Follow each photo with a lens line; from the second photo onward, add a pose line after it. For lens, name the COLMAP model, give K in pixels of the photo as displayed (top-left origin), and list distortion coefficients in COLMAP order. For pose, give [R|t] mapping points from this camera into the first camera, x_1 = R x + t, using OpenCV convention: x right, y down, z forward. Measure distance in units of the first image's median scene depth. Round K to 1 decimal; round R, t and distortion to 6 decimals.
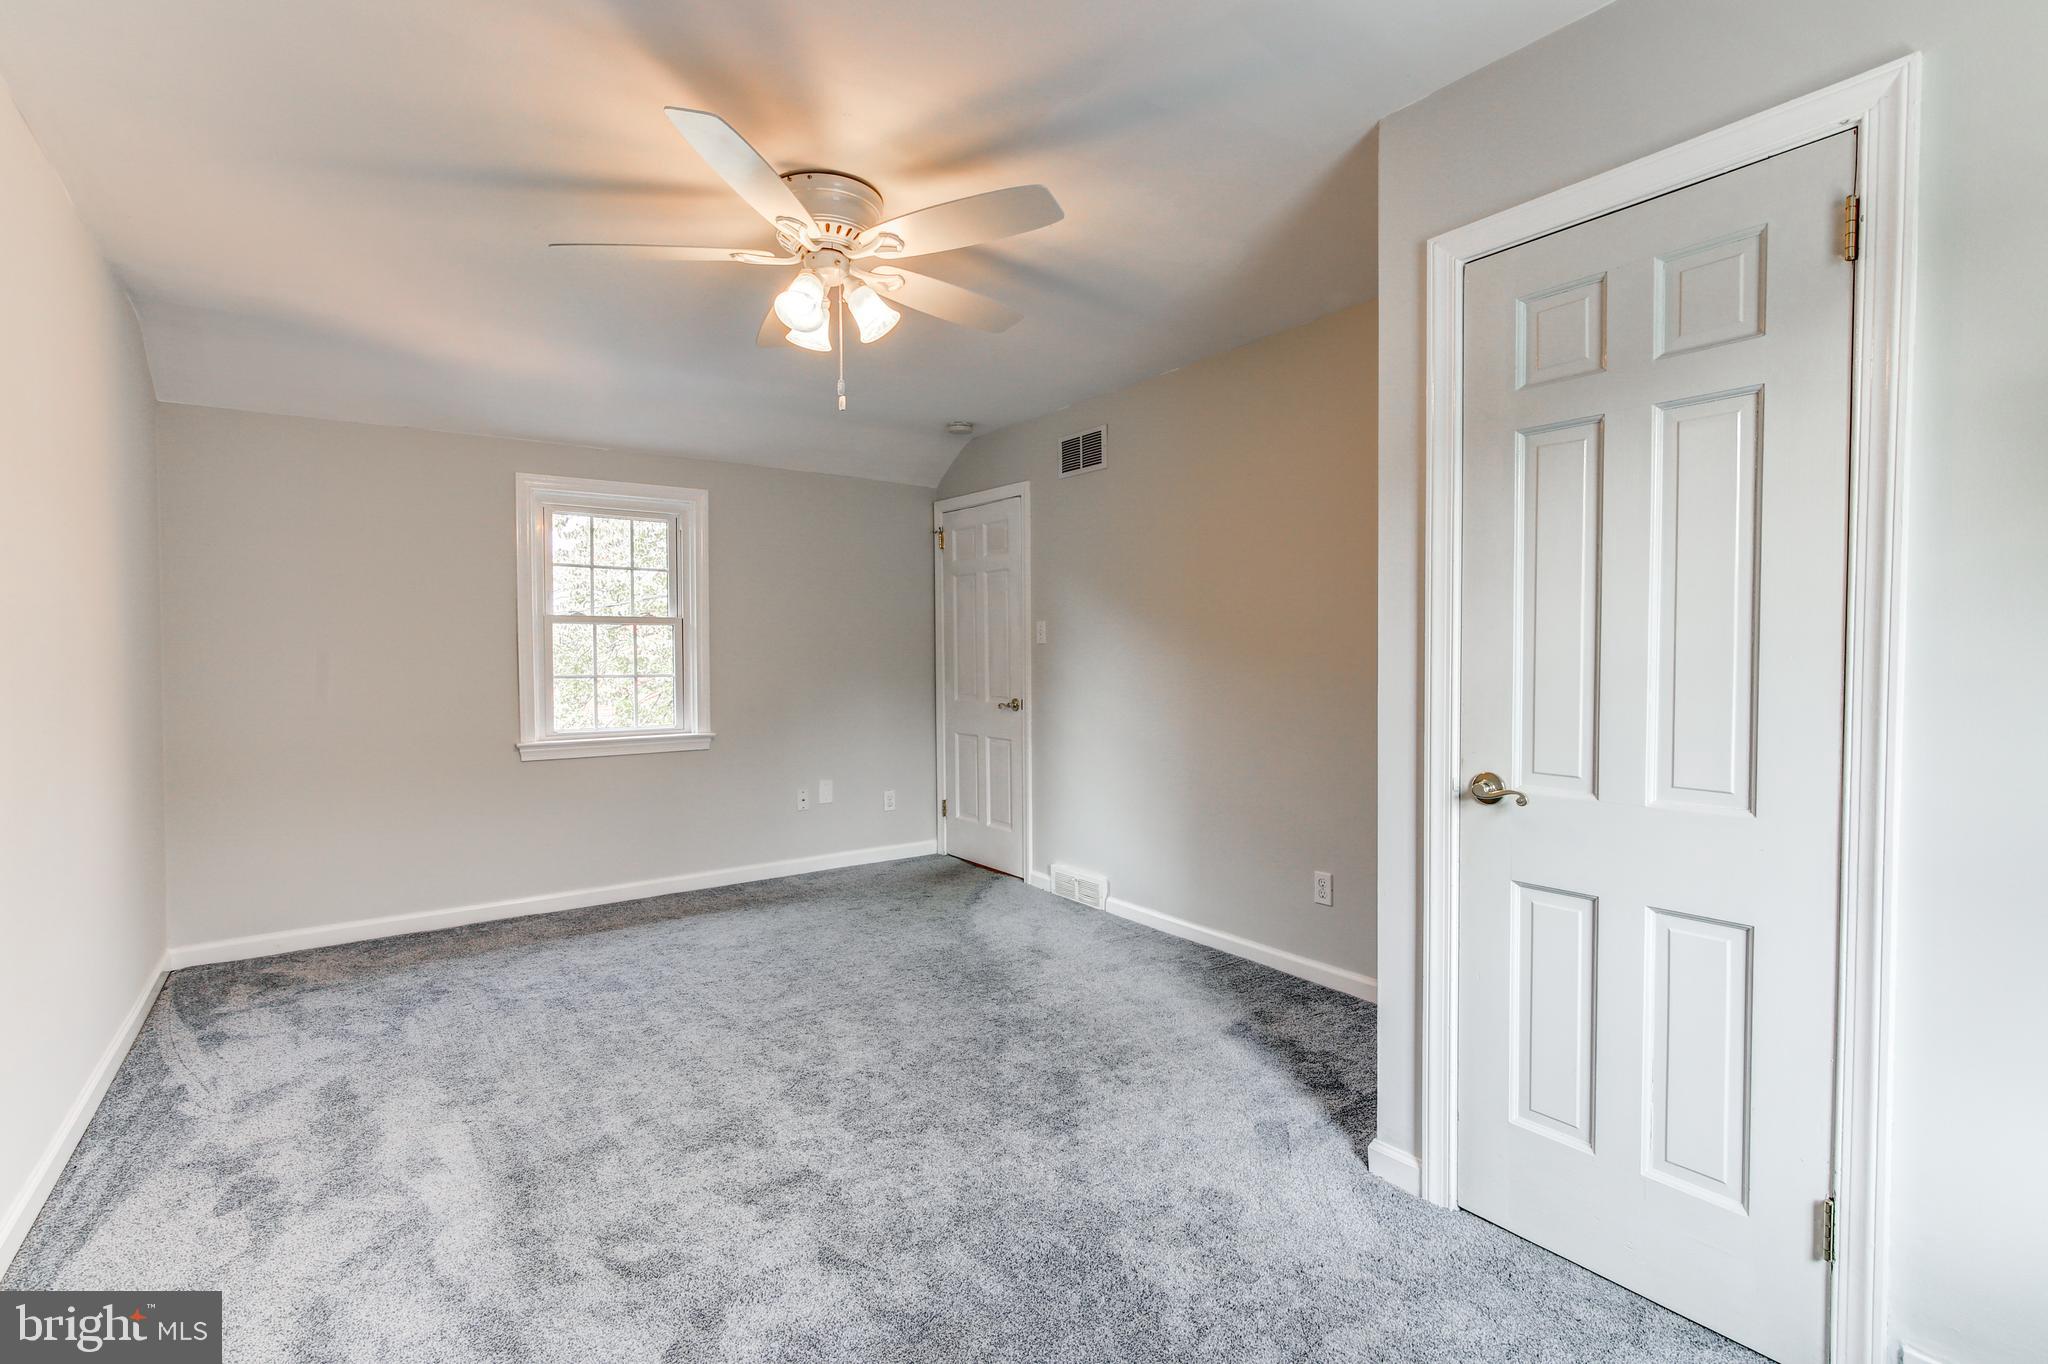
lens RADIAL K [[920.6, 0, 1031.6], [0, 920.6, 671.0], [0, 0, 1]] dist [0.000590, 0.000870]
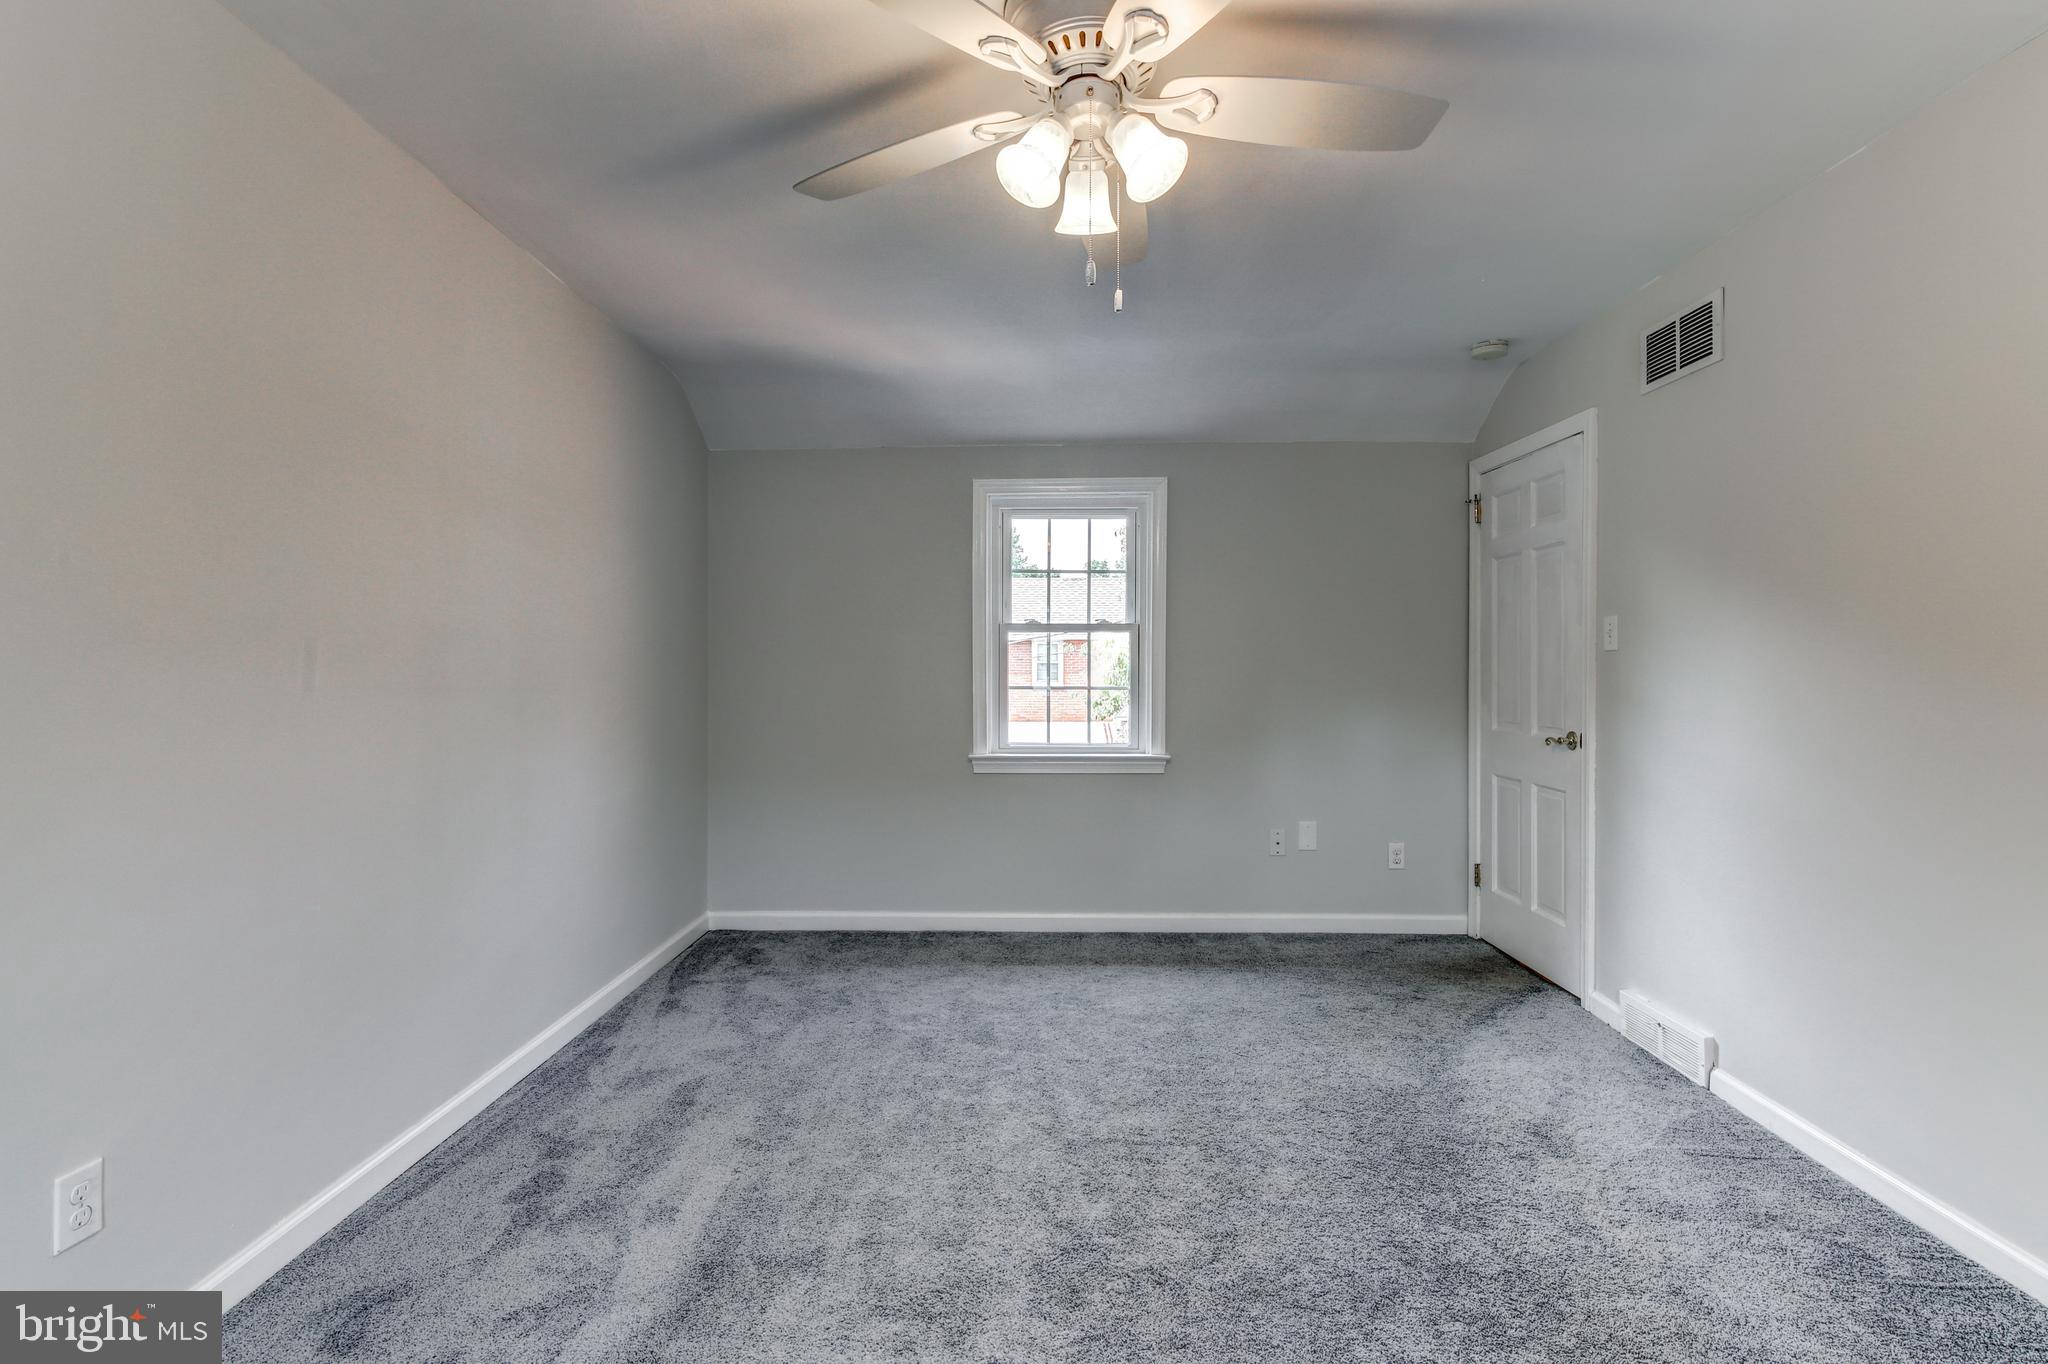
lens RADIAL K [[949.3, 0, 1021.0], [0, 949.3, 675.8], [0, 0, 1]] dist [0.001749, 0.000990]
pose [[0.793155, 0.010591, -0.608928, 0.109470], [-0.015416, 0.999878, -0.002691, -0.003863], [0.608825, 0.011521, 0.793221, 0.246487]]
